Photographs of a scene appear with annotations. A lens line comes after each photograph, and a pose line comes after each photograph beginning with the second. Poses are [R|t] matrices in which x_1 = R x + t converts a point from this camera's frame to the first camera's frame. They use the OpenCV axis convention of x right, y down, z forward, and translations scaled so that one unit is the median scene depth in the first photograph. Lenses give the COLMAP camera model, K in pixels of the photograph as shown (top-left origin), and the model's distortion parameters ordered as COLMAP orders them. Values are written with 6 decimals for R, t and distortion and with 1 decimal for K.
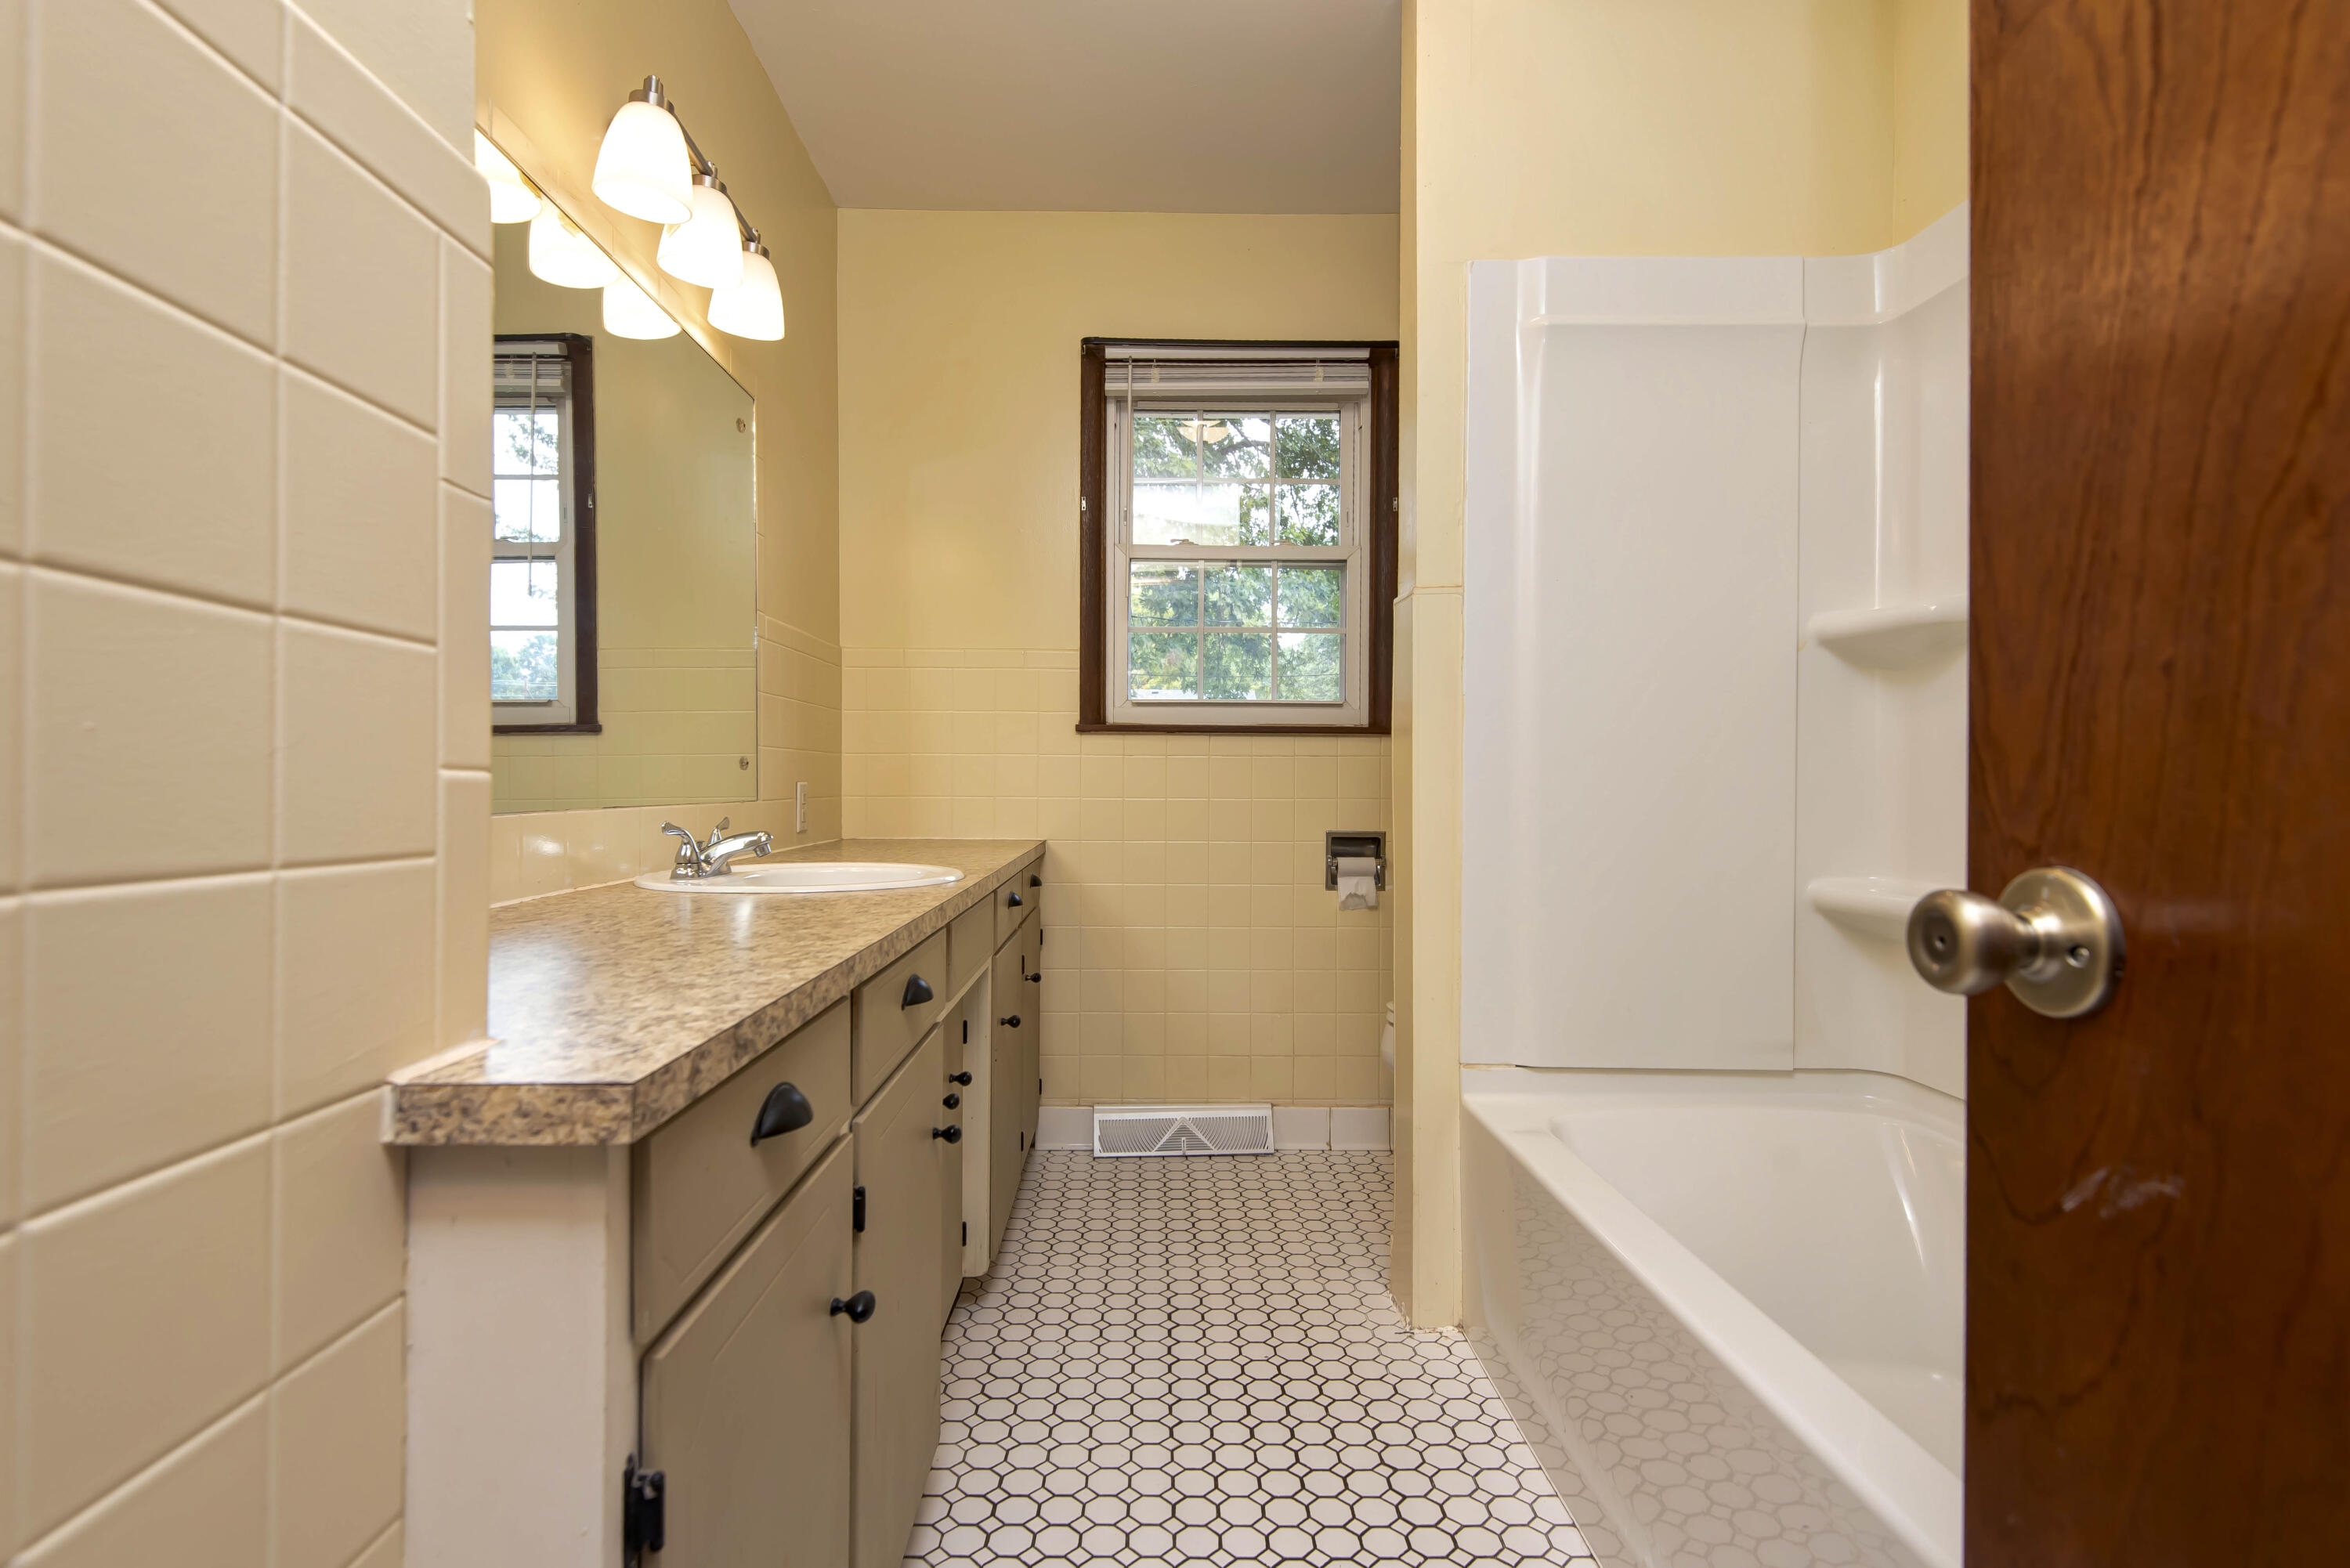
lens RADIAL K [[2034.0, 0, 1175.1], [0, 2034.0, 785.2], [0, 0, 1]] dist [0.026683, -0.026897]
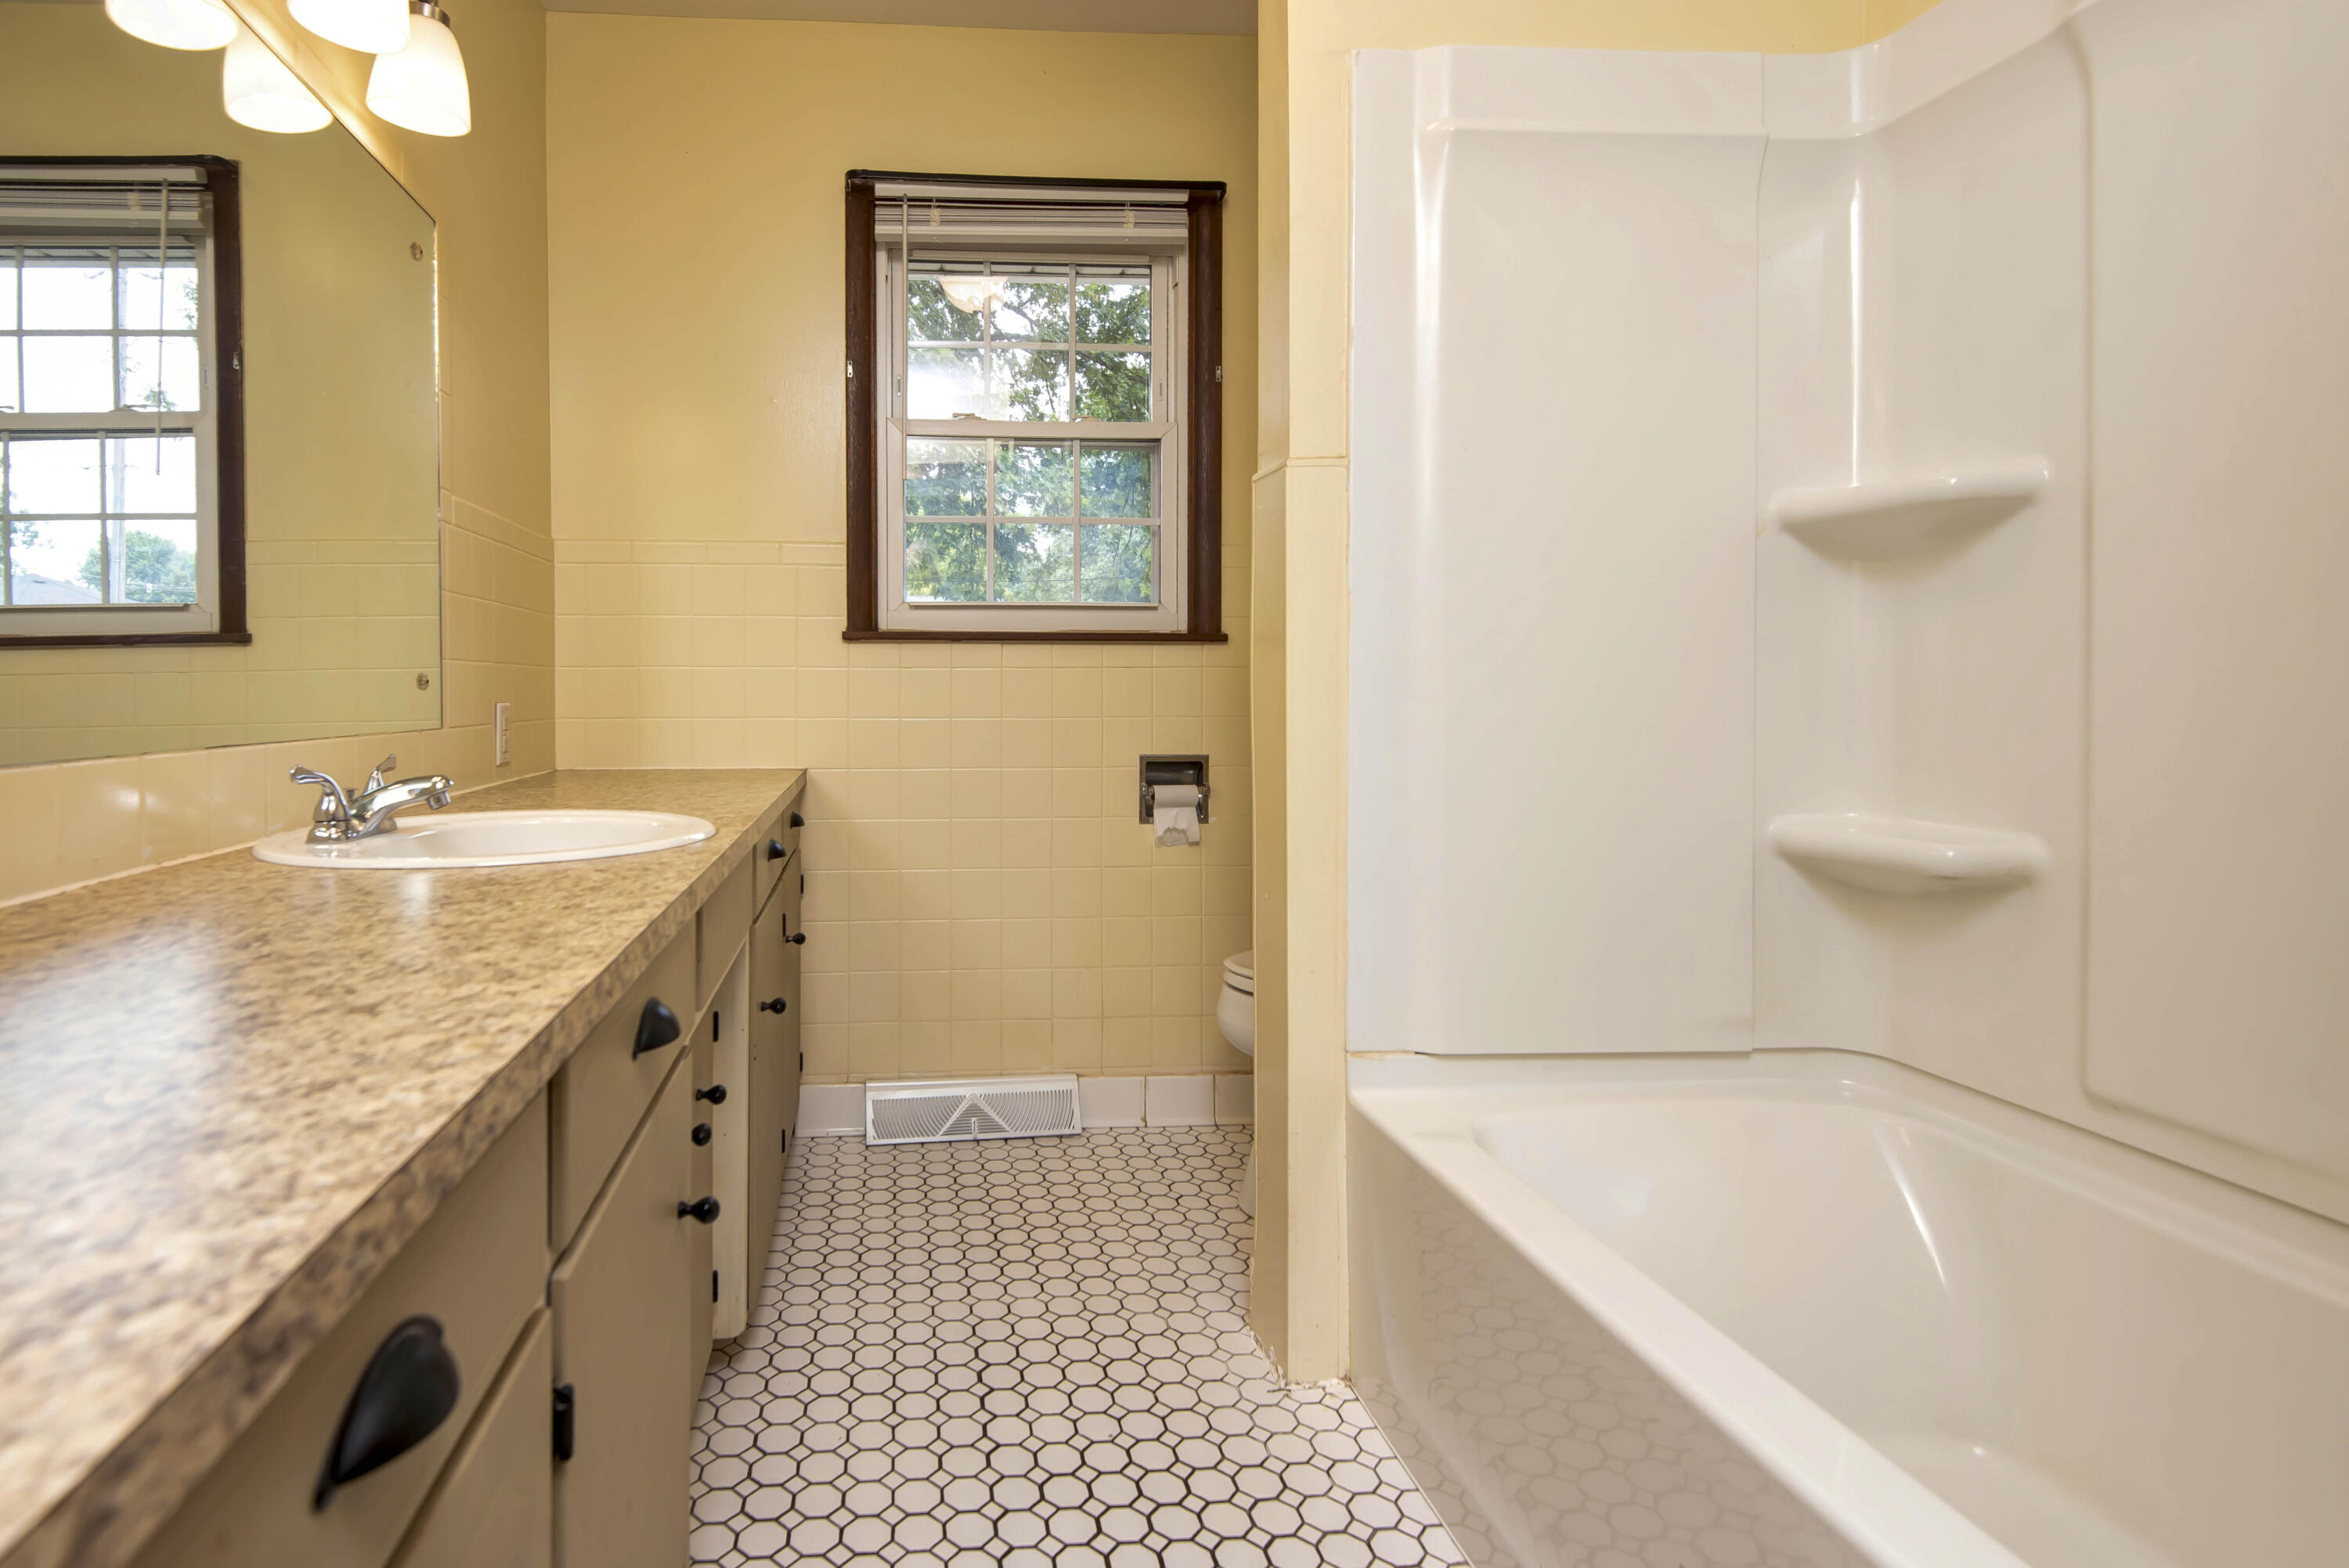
lens RADIAL K [[2033.1, 0, 1173.5], [0, 2033.1, 672.3], [0, 0, 1]] dist [0.026683, -0.026897]
pose [[0.991805, -0.006480, 0.127600, -0.025353], [0.007726, 0.999927, -0.009273, -0.004992], [-0.127531, 0.010183, 0.991782, 0.184774]]
